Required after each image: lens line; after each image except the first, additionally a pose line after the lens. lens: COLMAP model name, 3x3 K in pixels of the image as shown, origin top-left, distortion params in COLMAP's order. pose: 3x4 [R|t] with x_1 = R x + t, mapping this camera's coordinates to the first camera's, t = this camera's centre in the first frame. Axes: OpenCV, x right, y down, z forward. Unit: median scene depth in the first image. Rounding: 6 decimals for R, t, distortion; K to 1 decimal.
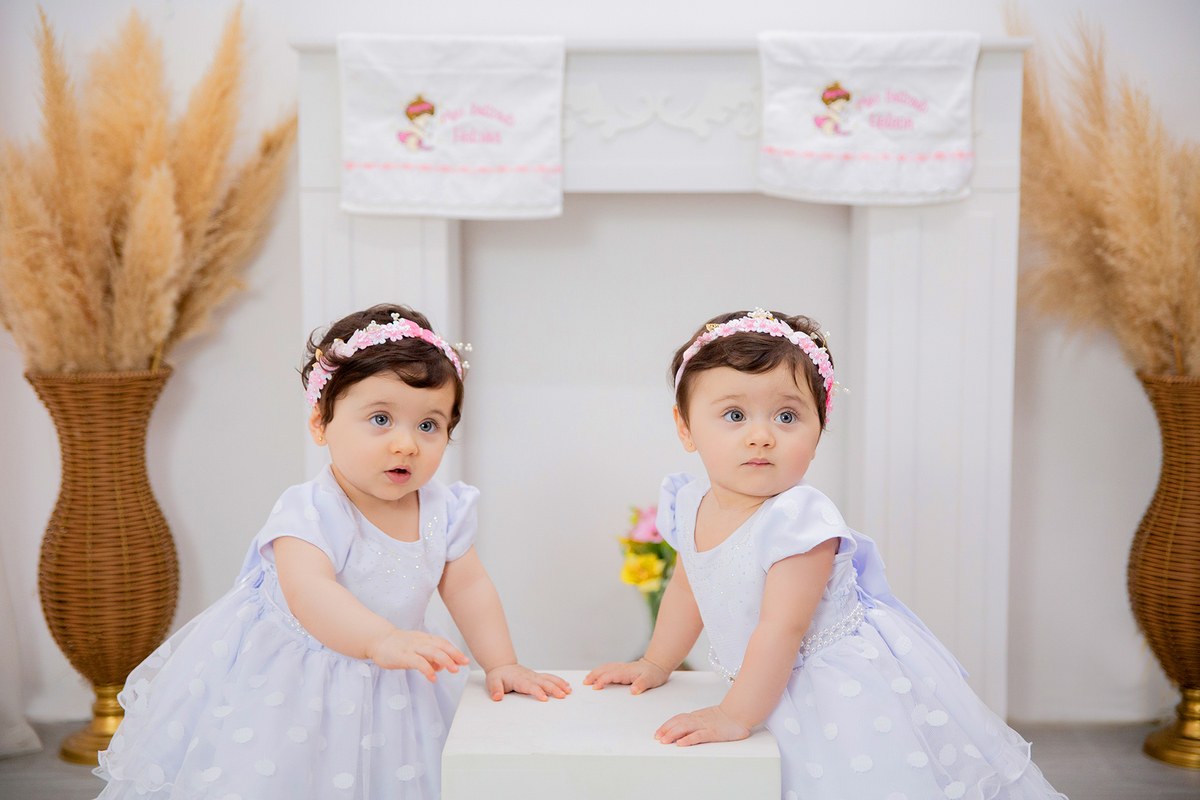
lens RADIAL K [[1920.8, 0, 598.4], [0, 1920.8, 409.3], [0, 0, 1]] dist [0.172114, 0.000000]
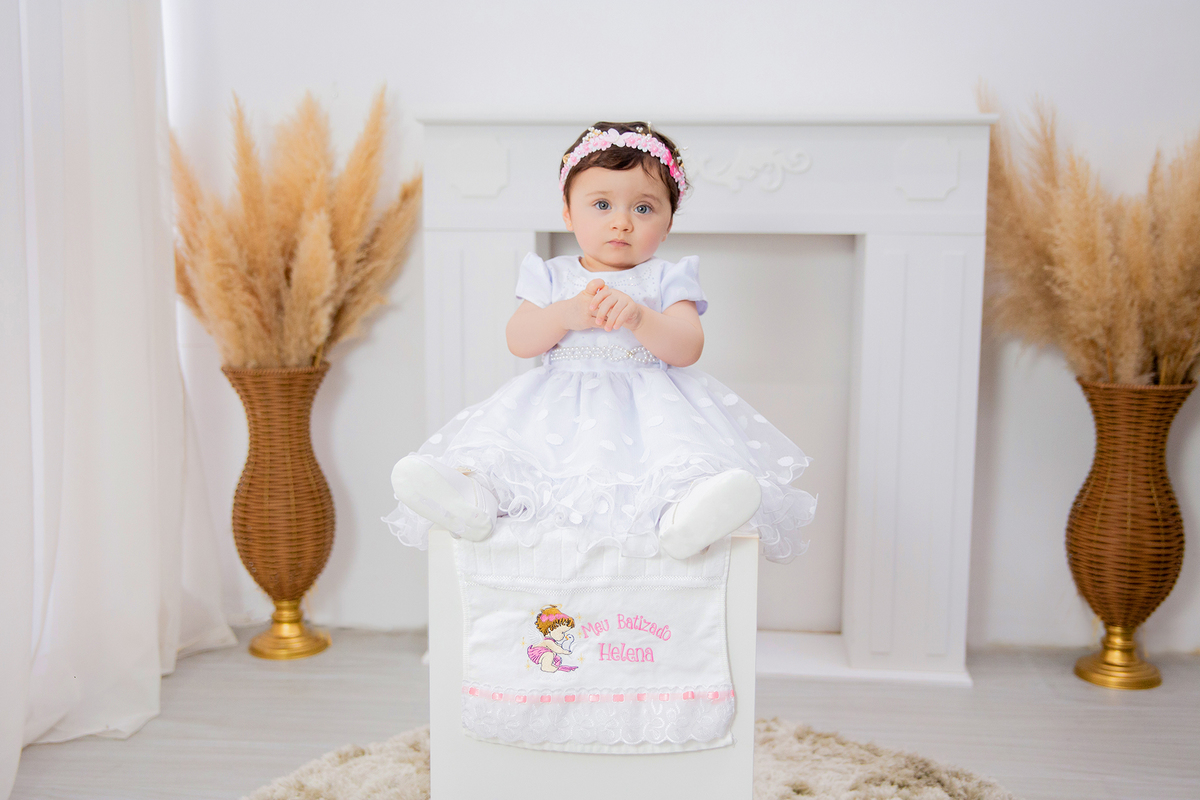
lens RADIAL K [[1378.7, 0, 593.5], [0, 1378.7, 410.1], [0, 0, 1]] dist [0.036704, 0.000000]
pose [[0.996904, 0.016399, -0.076903, 0.032890], [-0.013786, 0.999314, 0.034382, -0.025427], [0.077414, -0.033215, 0.996446, 0.077144]]
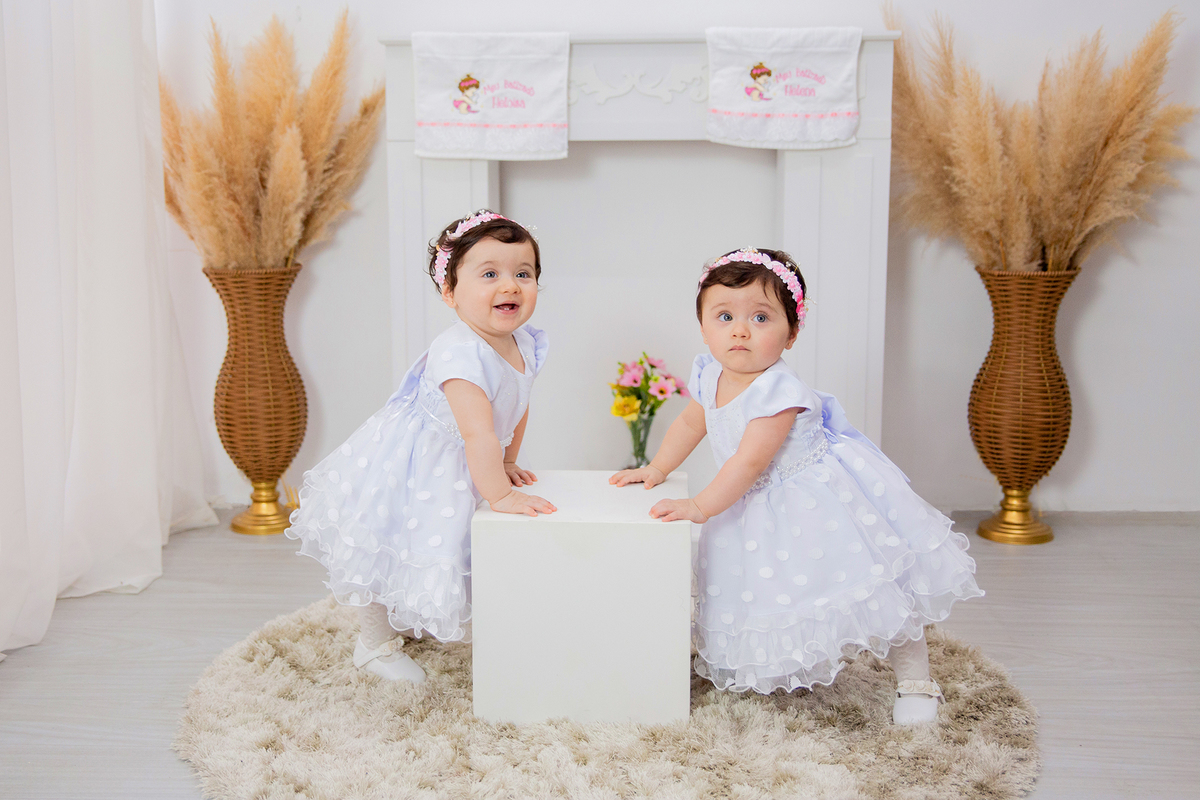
lens RADIAL K [[1494.7, 0, 541.8], [0, 1494.7, 369.2], [0, 0, 1]] dist [0.036419, 0.000000]
pose [[0.998195, 0.002758, -0.059991, 0.027892], [0.000560, 0.998474, 0.055228, -0.005422], [0.060051, -0.055162, 0.996670, -0.111179]]
